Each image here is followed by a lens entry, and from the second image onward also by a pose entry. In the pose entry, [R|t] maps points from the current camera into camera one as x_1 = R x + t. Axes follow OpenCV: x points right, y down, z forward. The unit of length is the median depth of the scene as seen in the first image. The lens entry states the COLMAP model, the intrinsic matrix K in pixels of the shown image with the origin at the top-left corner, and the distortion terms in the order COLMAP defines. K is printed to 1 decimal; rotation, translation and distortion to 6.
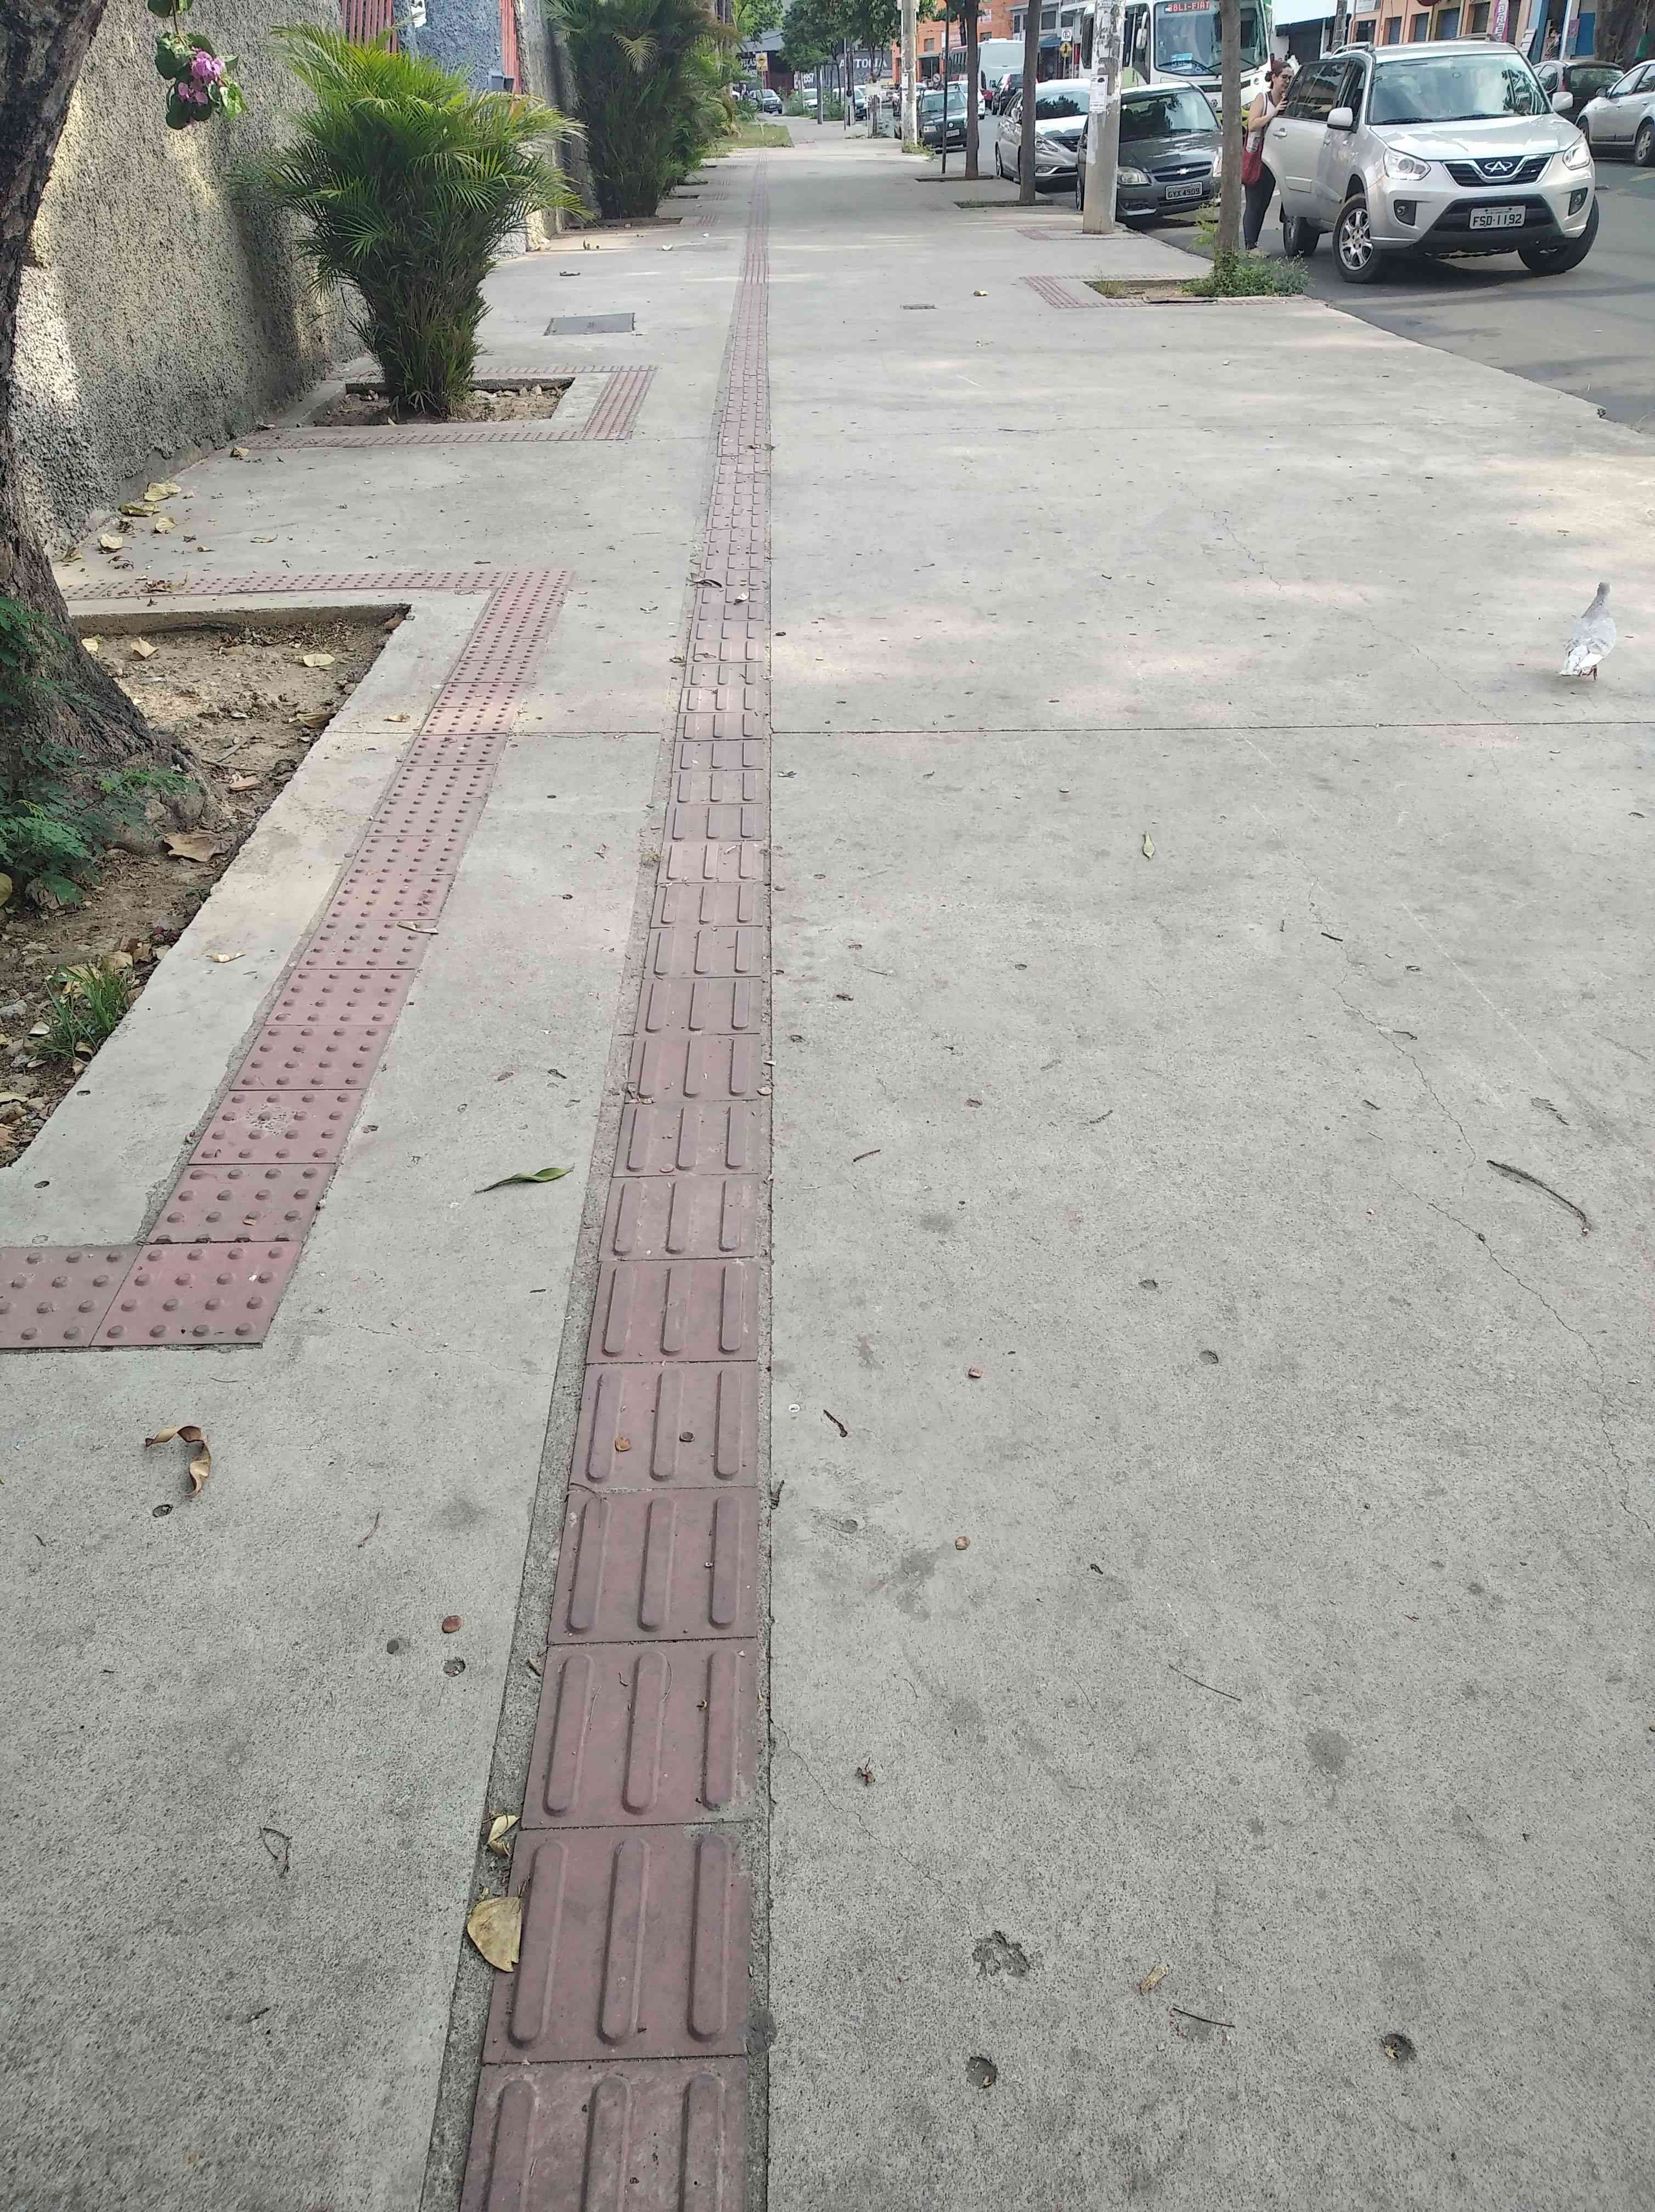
lens RADIAL K [[1677.6, 0, 827.5], [0, 1677.6, 1106.0], [0, 0, 1]] dist [0.048355, -0.087729]
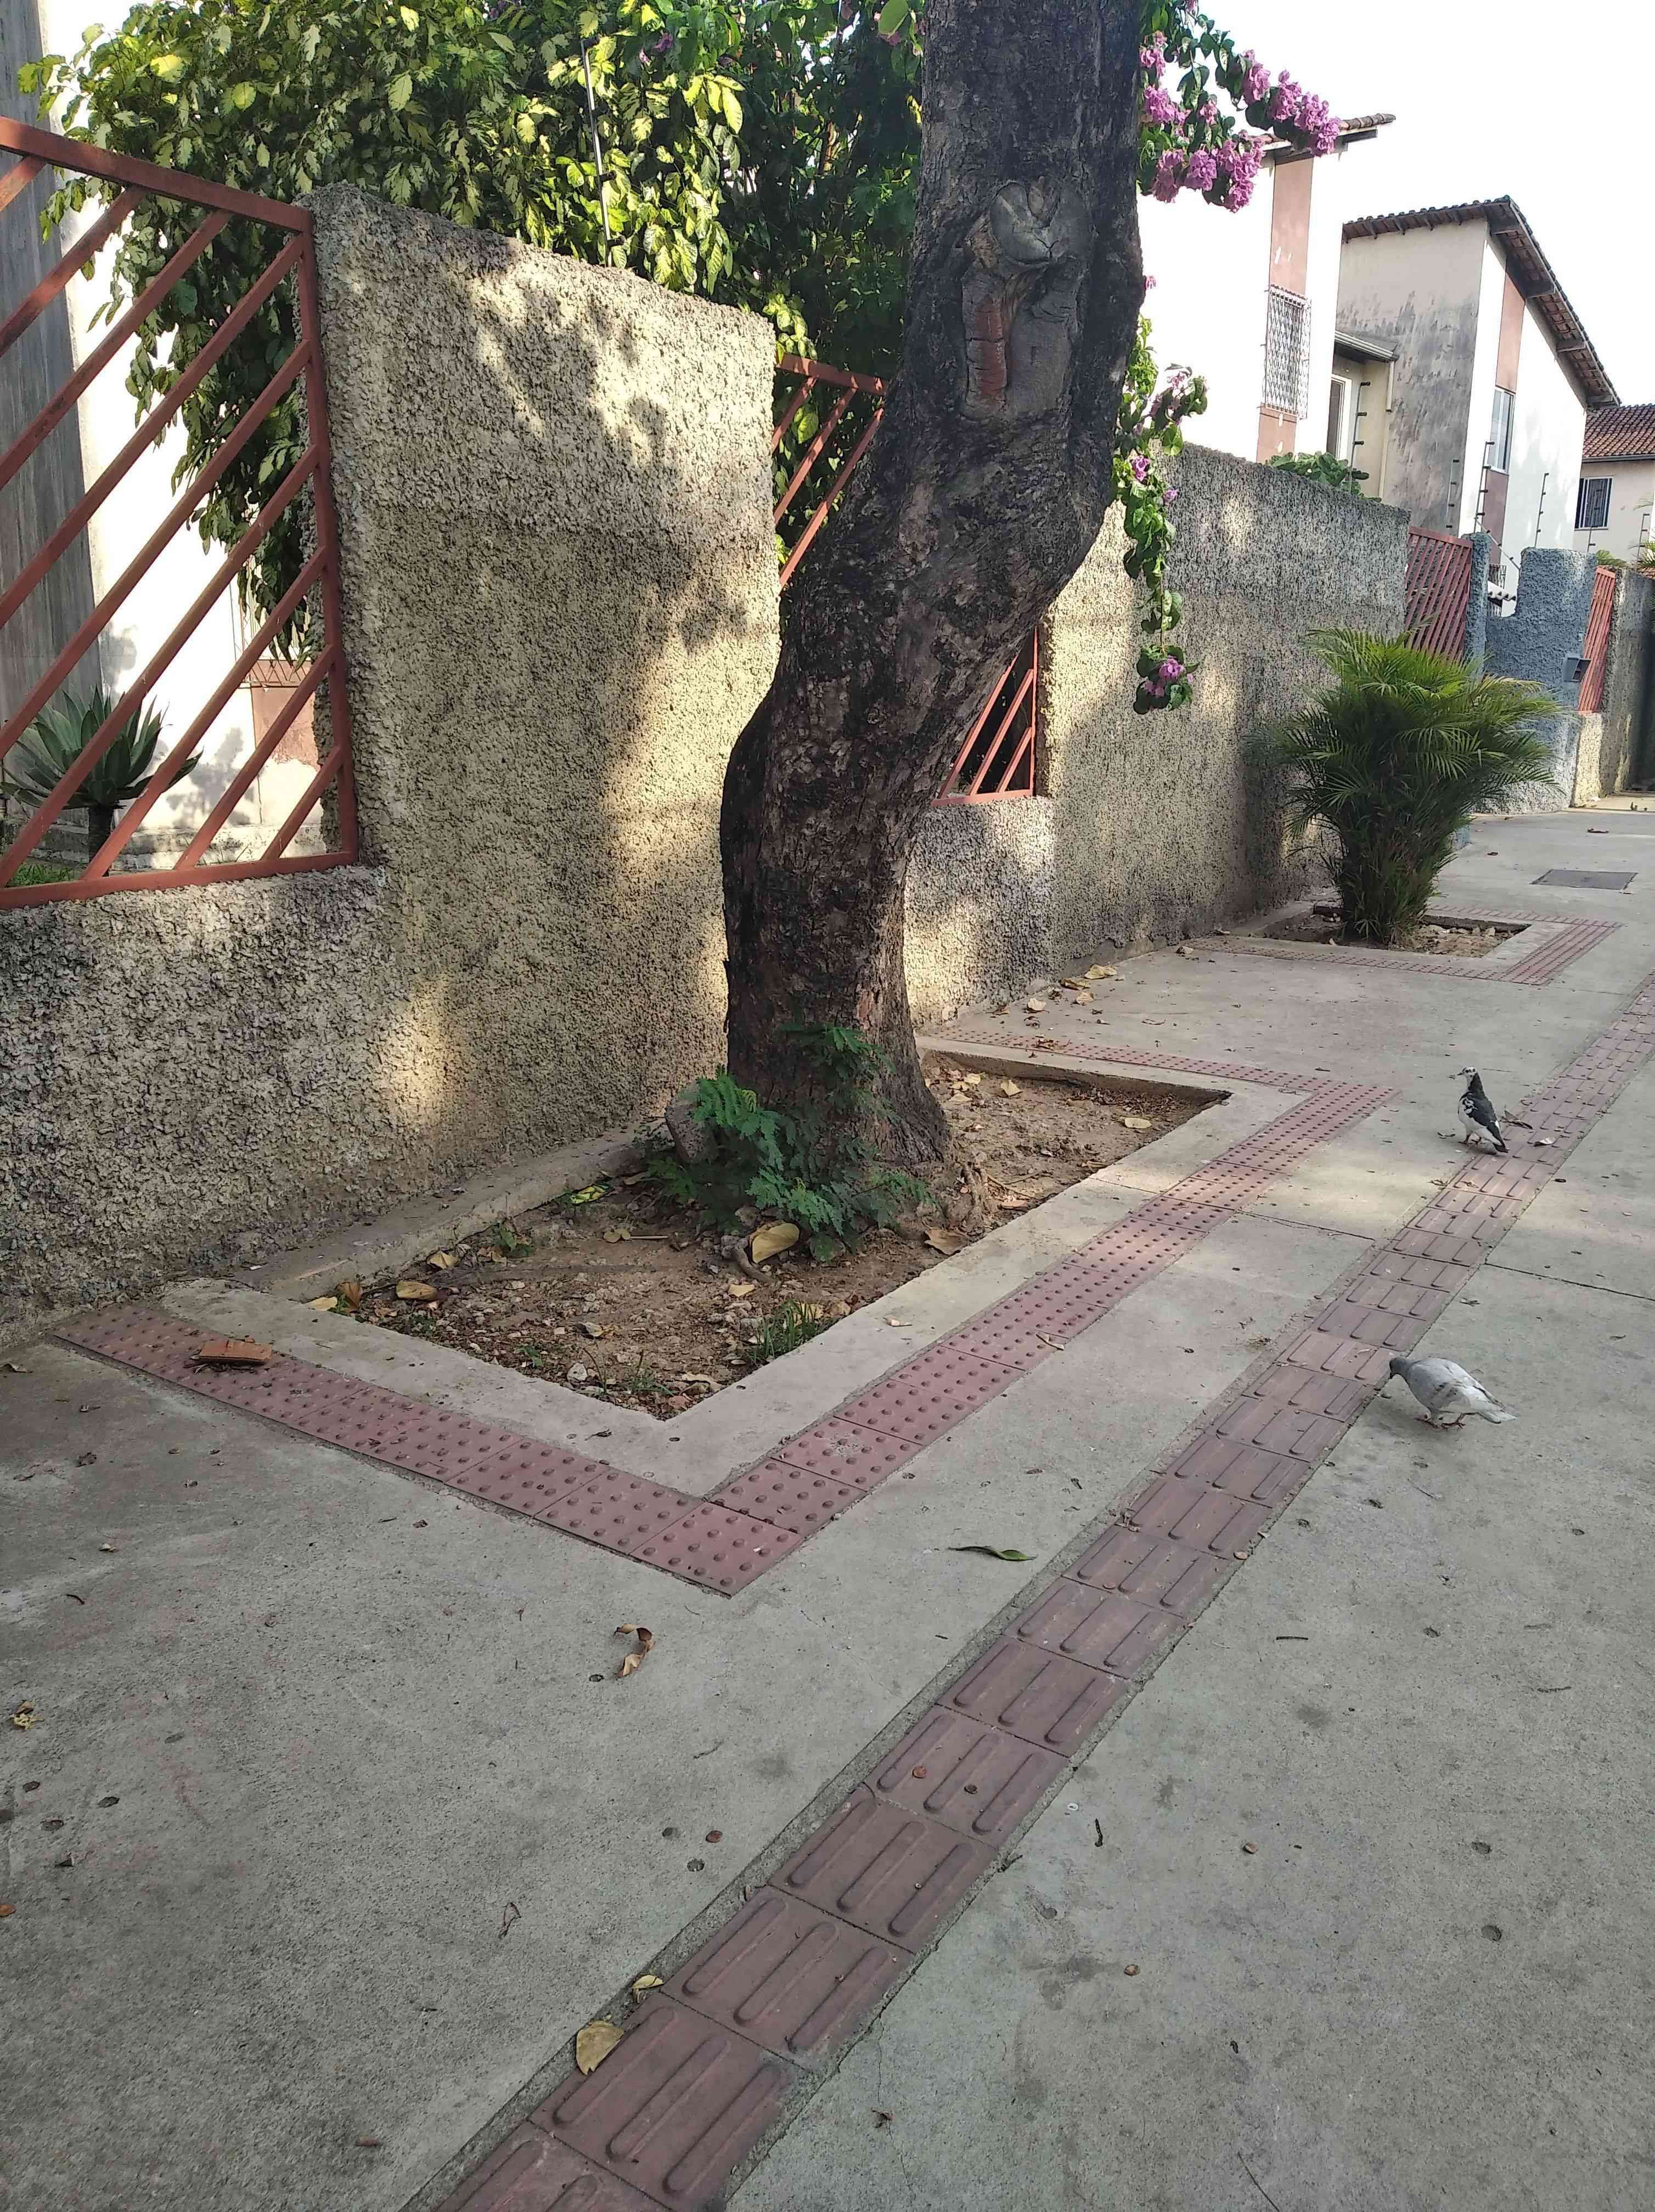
lens RADIAL K [[1682.3, 0, 827.5], [0, 1682.3, 1106.0], [0, 0, 1]] dist [0.045906, -0.084942]
pose [[0.822511, 0.176352, -0.540718, 0.197401], [-0.318442, 0.930519, -0.180913, 0.002498], [0.471244, 0.320990, 0.821520, -0.073246]]
